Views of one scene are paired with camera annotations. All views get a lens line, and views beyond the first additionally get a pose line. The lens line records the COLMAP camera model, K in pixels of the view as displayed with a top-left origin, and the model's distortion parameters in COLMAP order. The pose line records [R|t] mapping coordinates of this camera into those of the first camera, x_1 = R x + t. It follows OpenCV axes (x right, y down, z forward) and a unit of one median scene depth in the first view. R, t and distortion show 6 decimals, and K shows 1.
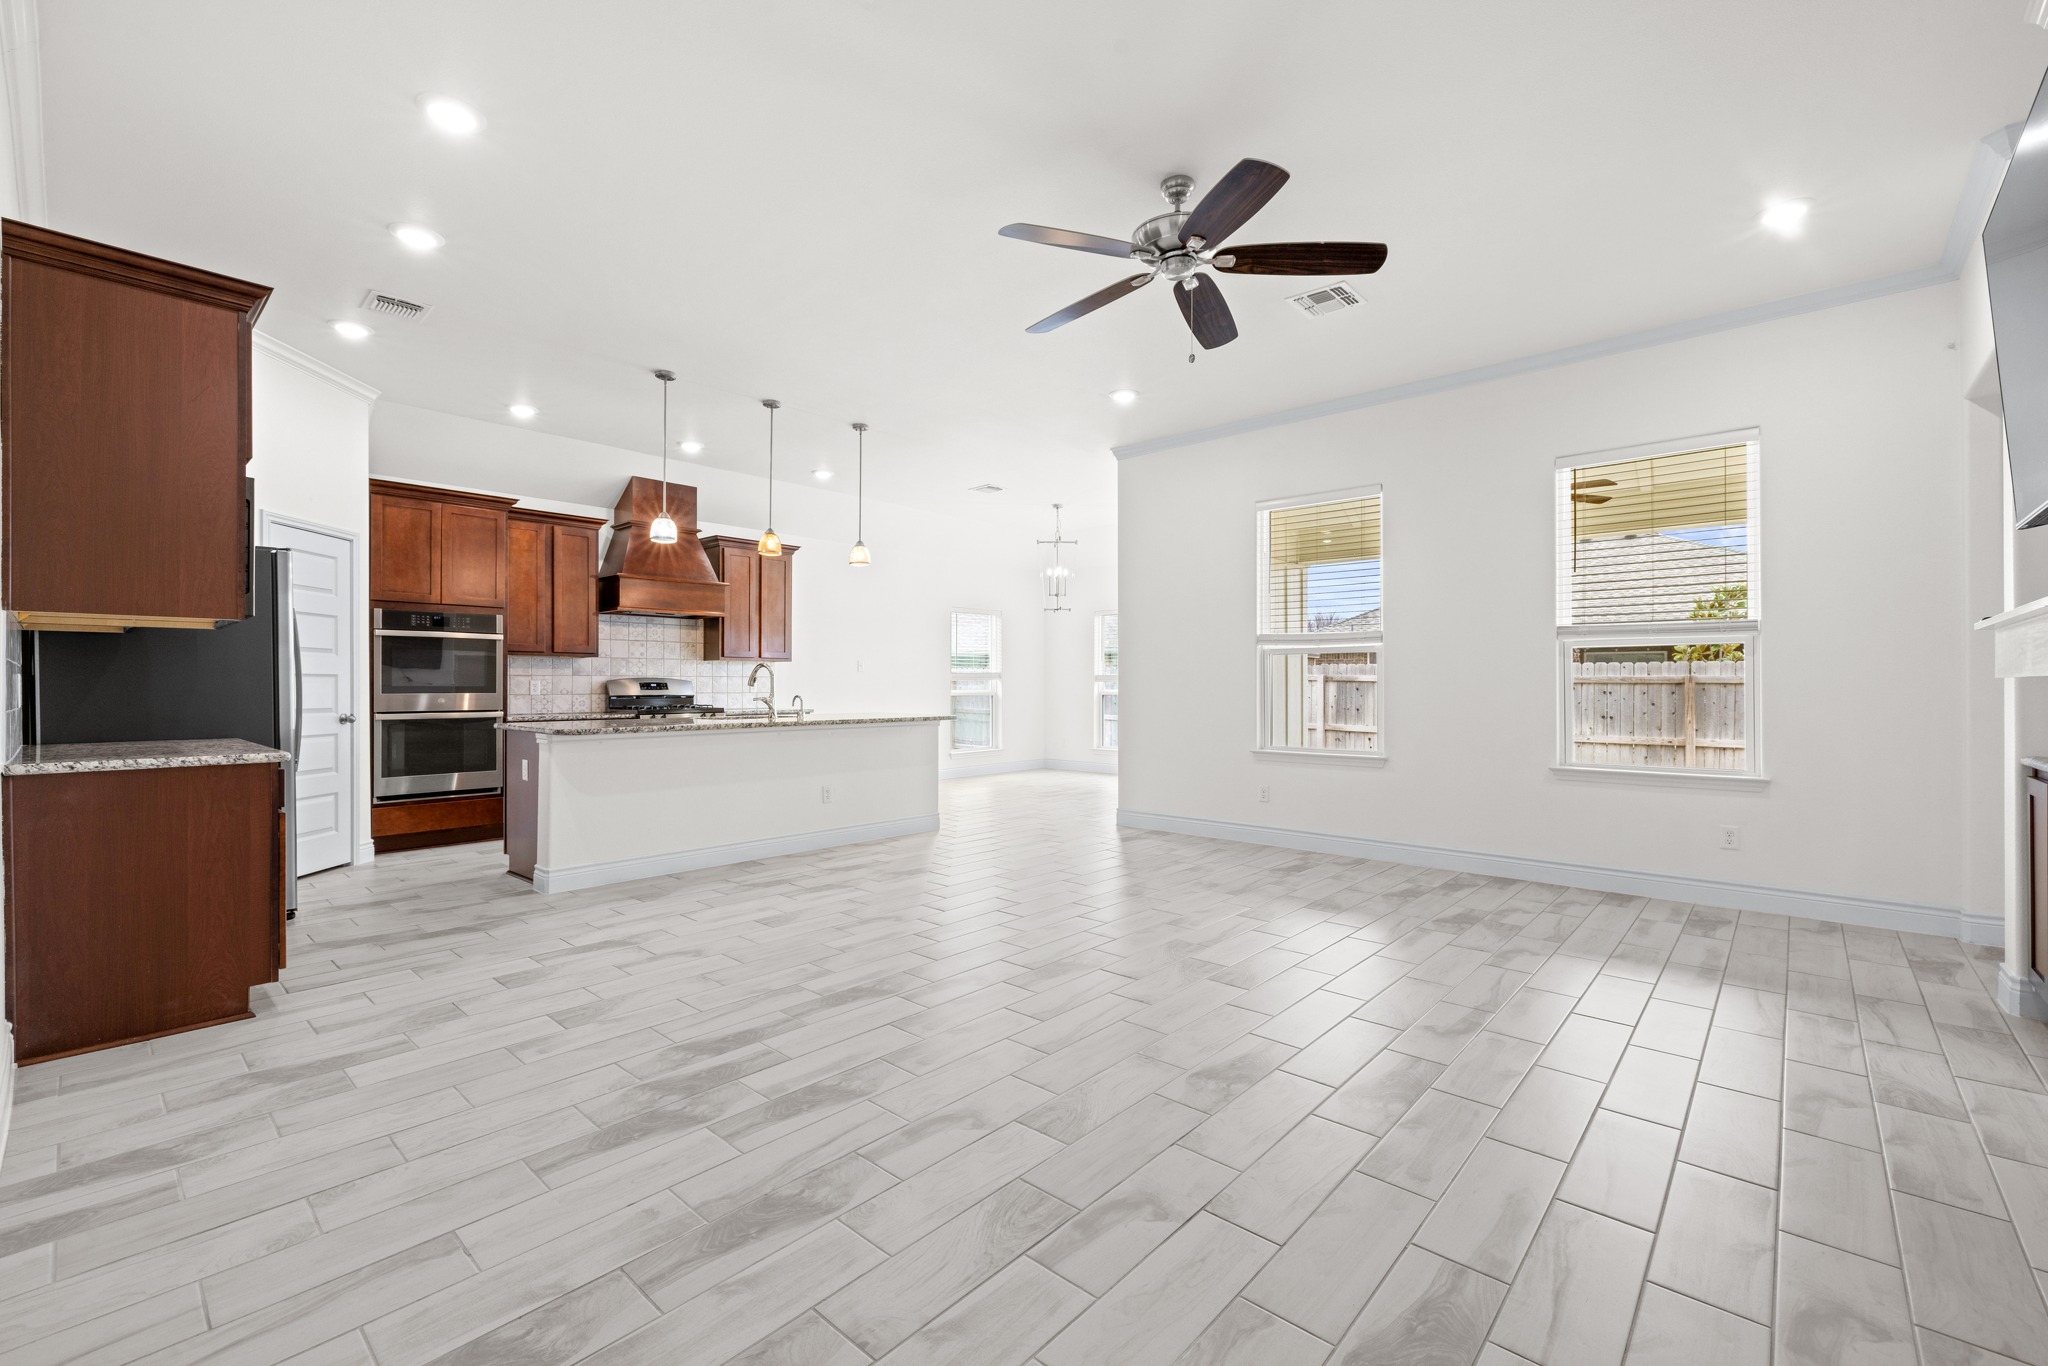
lens RADIAL K [[840.6, 0, 1014.5], [0, 840.6, 679.3], [0, 0, 1]] dist [-0.003181, 0.000397]
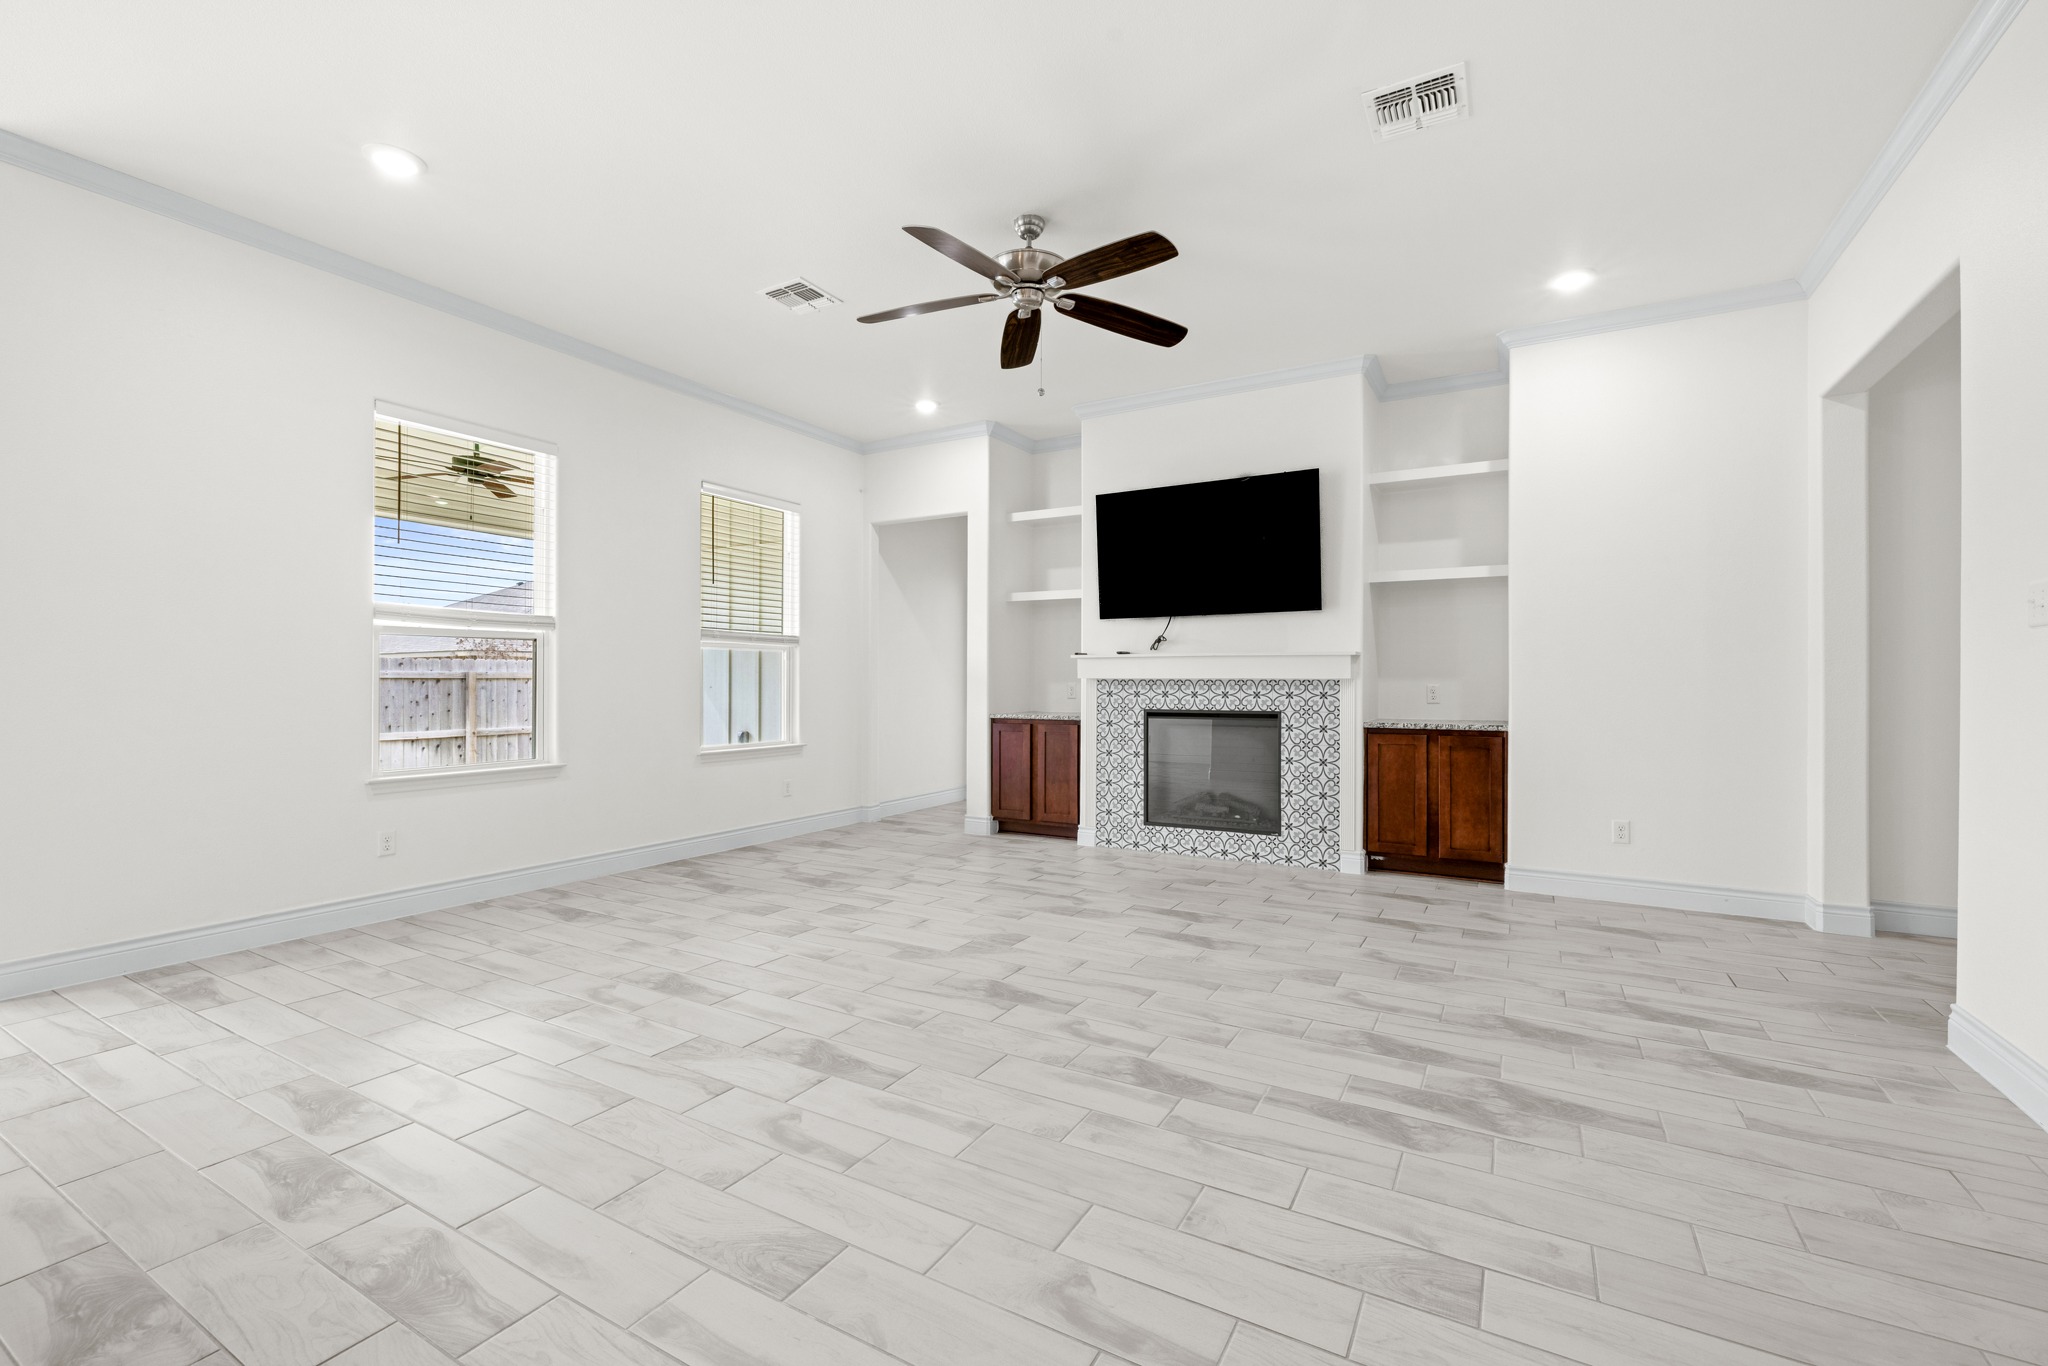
lens RADIAL K [[873.5, 0, 1034.0], [0, 873.5, 671.3], [0, 0, 1]] dist [-0.002442, -0.000205]
pose [[-0.213585, 0.011691, 0.976854, -0.504701], [-0.009499, 0.999856, -0.014043, 0.006672], [-0.976878, -0.012279, -0.213444, 0.683770]]
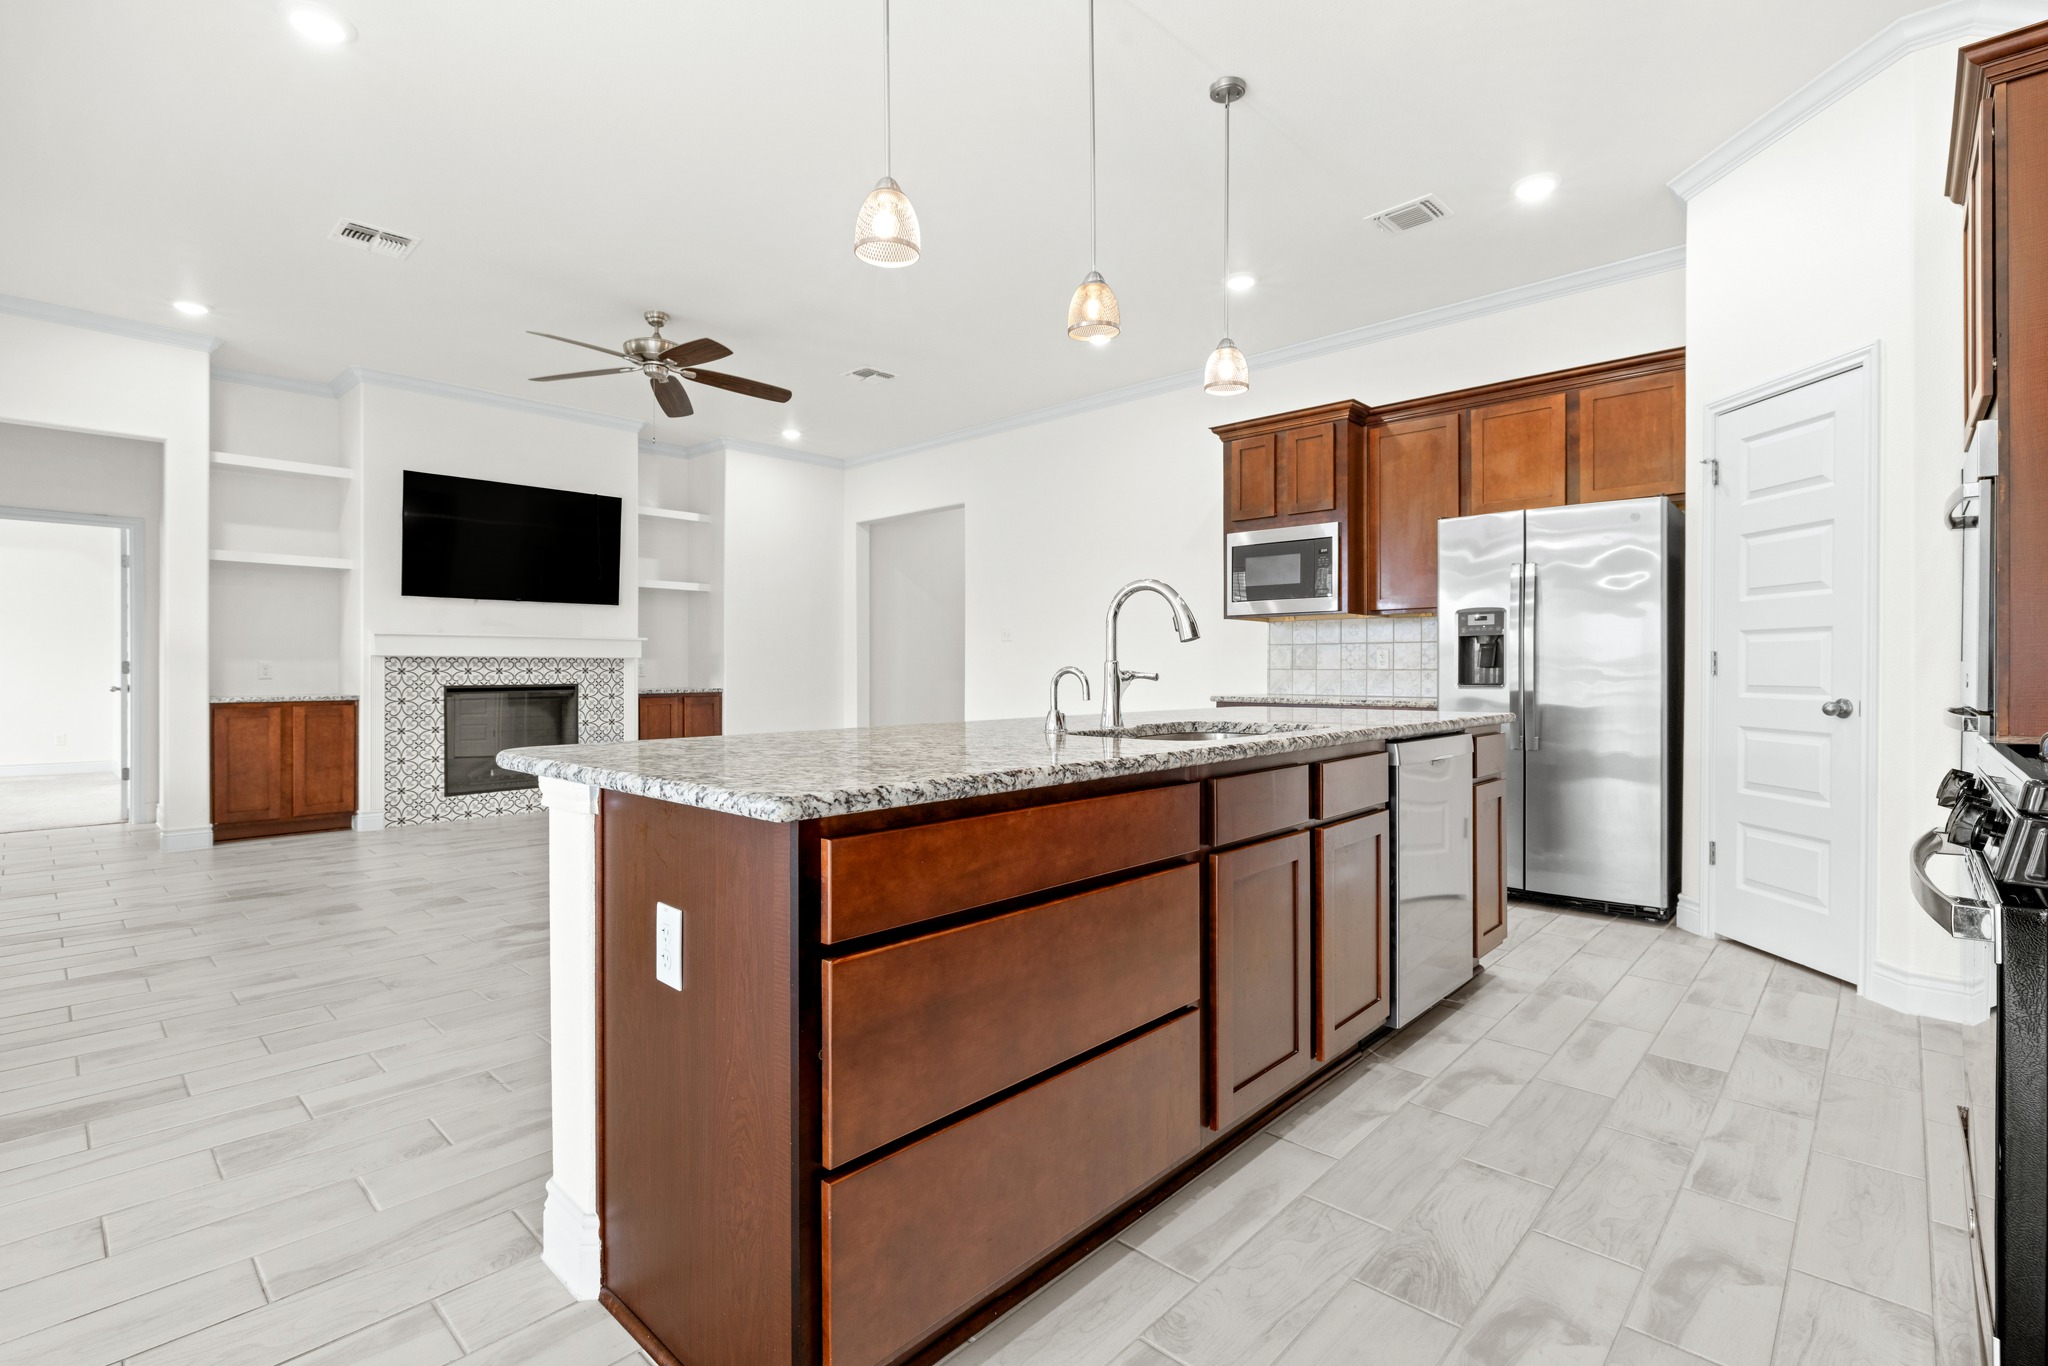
lens RADIAL K [[941.4, 0, 1015.8], [0, 941.4, 673.5], [0, 0, 1]] dist [-0.004070, -0.000266]
pose [[-0.999789, 0.000437, 0.020519, -0.258198], [0.000358, 0.999993, -0.003813, 0.024611], [-0.020521, -0.003805, -0.999782, 1.456036]]
